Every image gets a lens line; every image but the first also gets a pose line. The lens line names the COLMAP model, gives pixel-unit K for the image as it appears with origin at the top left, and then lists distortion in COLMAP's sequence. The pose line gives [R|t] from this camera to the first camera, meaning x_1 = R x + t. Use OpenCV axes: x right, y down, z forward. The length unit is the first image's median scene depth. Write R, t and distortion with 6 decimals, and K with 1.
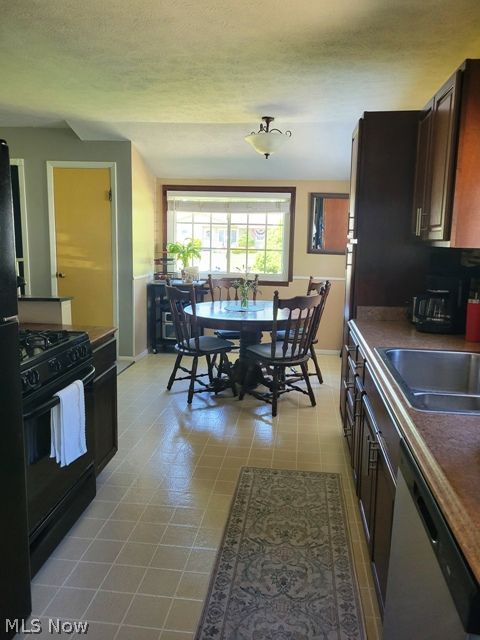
lens RADIAL K [[483.1, 0, 240.0], [0, 483.1, 320.0], [0, 0, 1]] dist [-0.001714, -0.000591]
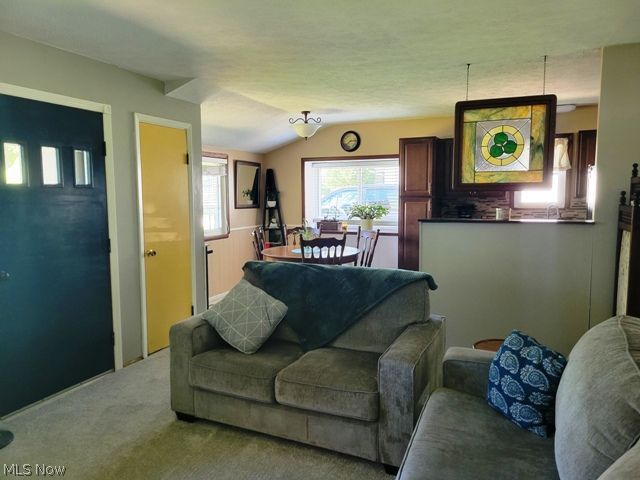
lens RADIAL K [[483.1, 0, 320.0], [0, 483.1, 240.0], [0, 0, 1]] dist [-0.001714, -0.000591]
pose [[0.270585, -0.121598, 0.954986, -1.073698], [0.172962, 0.981990, 0.076030, -0.128368], [-0.947031, 0.144603, 0.286744, 0.502130]]
